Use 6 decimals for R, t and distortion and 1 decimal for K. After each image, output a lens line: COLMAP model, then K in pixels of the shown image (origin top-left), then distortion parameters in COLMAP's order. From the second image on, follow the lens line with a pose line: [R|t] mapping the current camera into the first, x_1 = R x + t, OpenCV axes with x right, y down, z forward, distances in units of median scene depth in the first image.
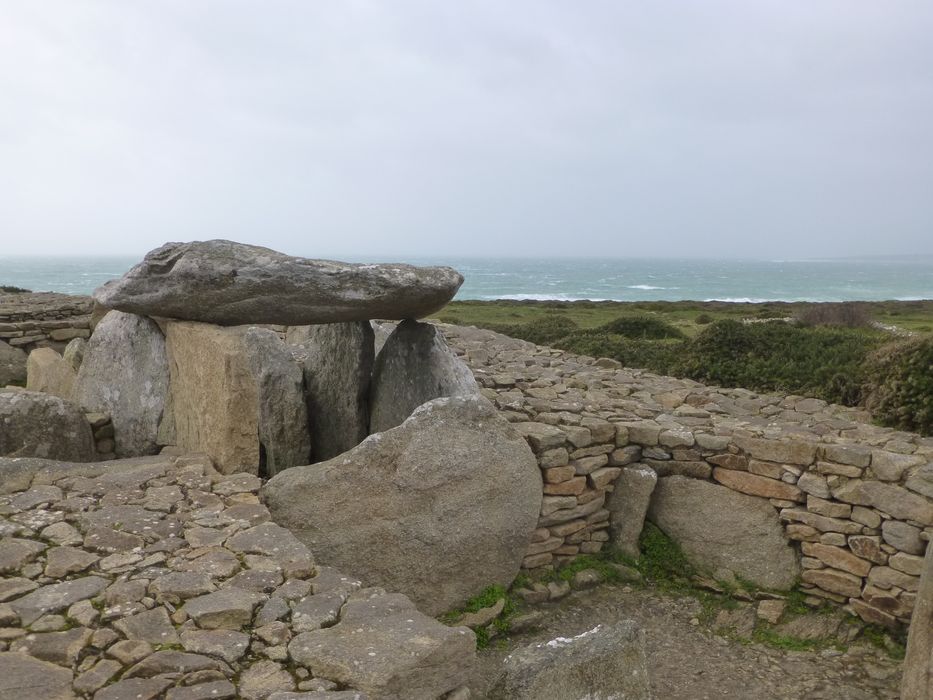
lens RADIAL K [[827.7, 0, 468.4], [0, 827.7, 350.2], [0, 0, 1]] dist [-0.040061, 0.024459]
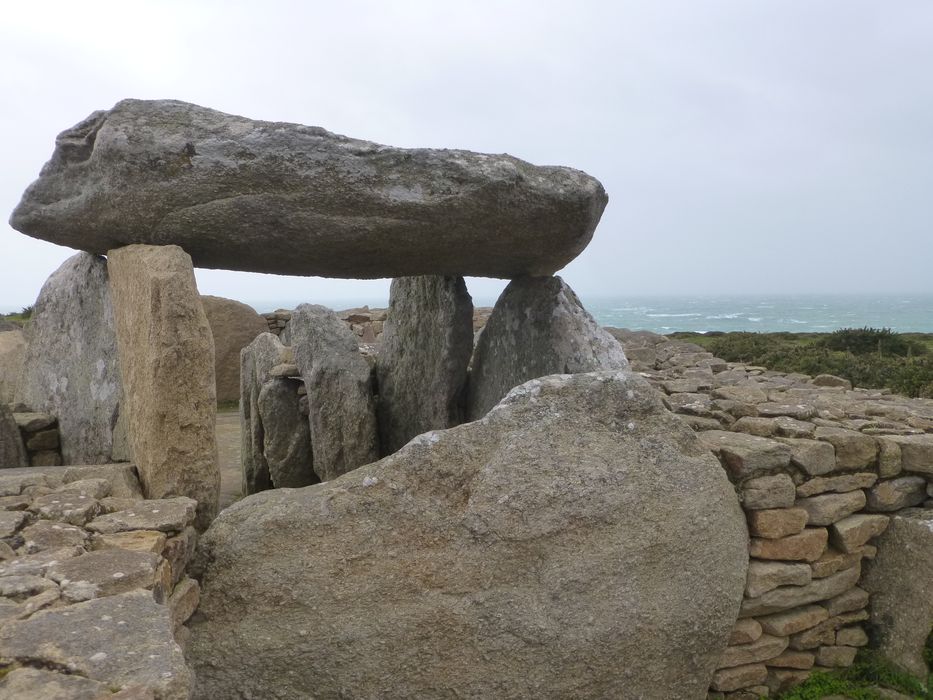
lens RADIAL K [[930.6, 0, 471.9], [0, 930.6, 350.5], [0, 0, 1]] dist [-0.041077, 0.000000]
pose [[0.983485, -0.009556, -0.180738, 0.021472], [-0.000419, 0.998482, -0.055072, 0.071921], [0.180990, 0.054238, 0.981988, 0.361186]]
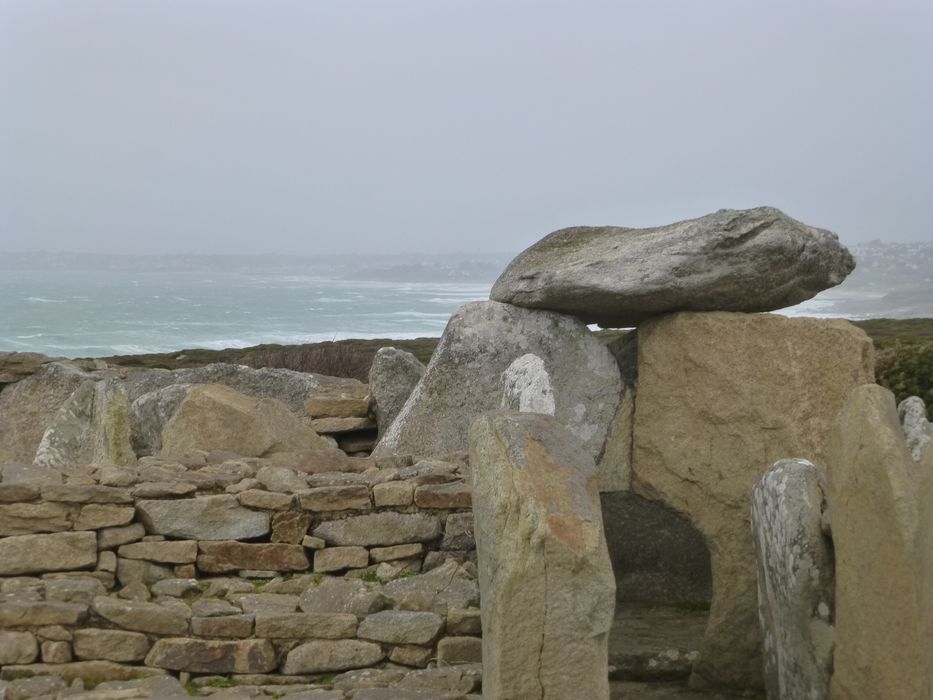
lens RADIAL K [[2423.6, 0, 466.8], [0, 2423.6, 350.1], [0, 0, 1]] dist [0.115777, 0.000000]
pose [[0.734036, -0.026521, 0.678592, -1.910947], [0.077608, 0.995967, -0.045024, 0.079648], [-0.674661, 0.085713, 0.733134, -0.471635]]
